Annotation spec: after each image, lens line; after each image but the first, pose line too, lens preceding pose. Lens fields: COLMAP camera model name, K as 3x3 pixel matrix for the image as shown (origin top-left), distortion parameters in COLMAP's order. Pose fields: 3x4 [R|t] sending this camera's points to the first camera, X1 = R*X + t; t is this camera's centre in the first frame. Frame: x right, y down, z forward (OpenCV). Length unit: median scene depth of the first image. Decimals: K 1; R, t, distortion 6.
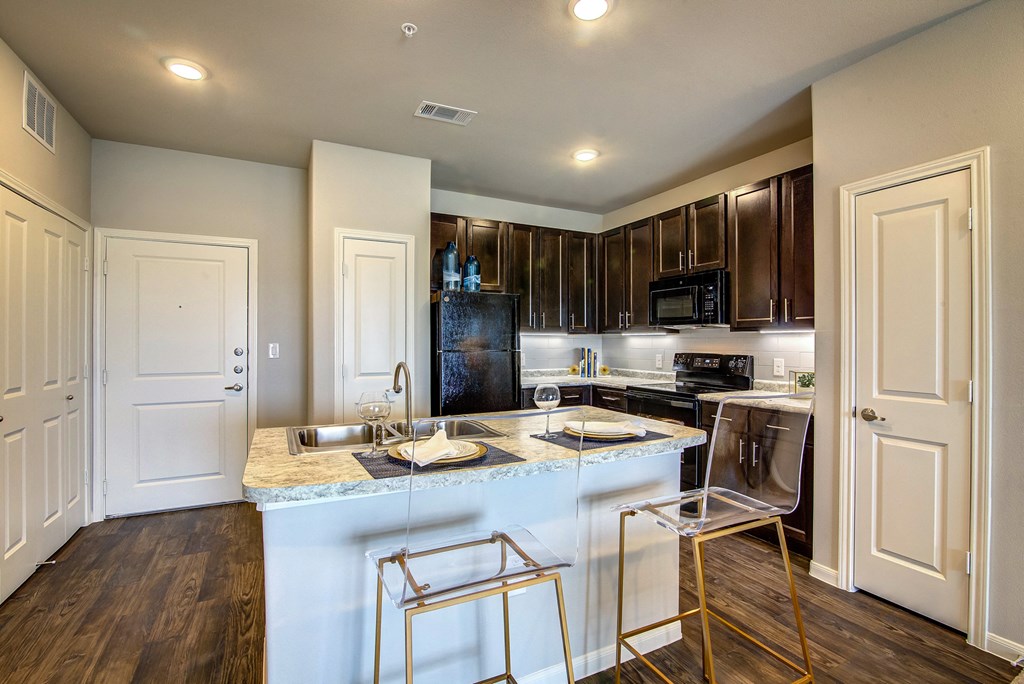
lens RADIAL K [[471.6, 0, 506.0], [0, 471.6, 343.3], [0, 0, 1]] dist [-0.025735, 0.000279]
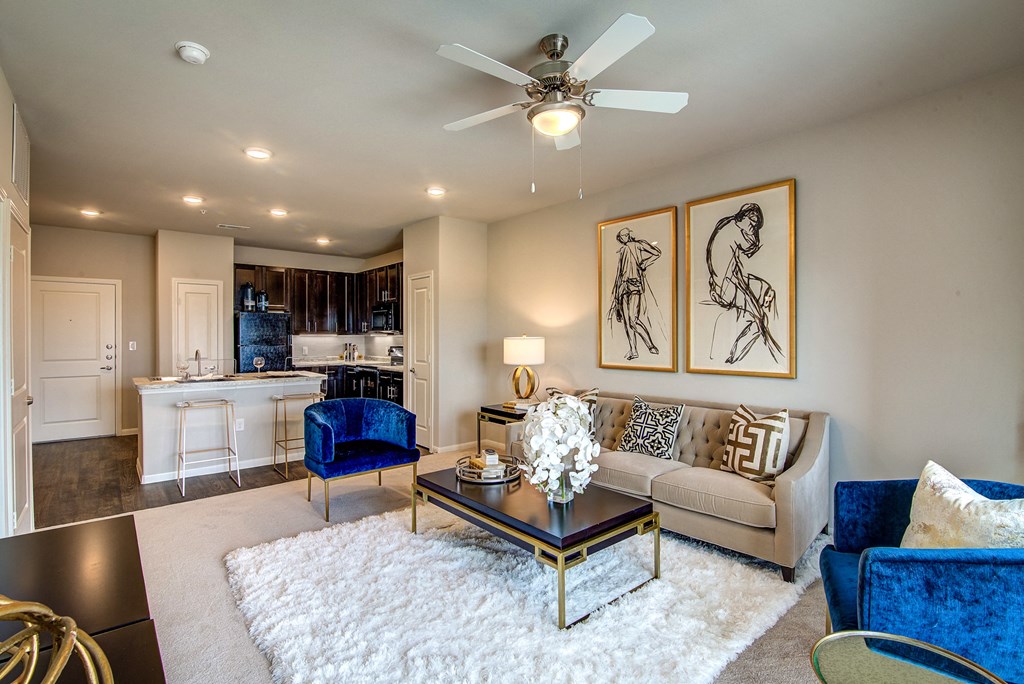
lens RADIAL K [[471.6, 0, 506.0], [0, 471.6, 343.3], [0, 0, 1]] dist [-0.025735, 0.000279]
pose [[0.969071, -0.003794, 0.246752, 0.373411], [0.000404, 0.999905, 0.013788, -0.014964], [-0.246781, -0.013262, 0.968981, -0.900941]]
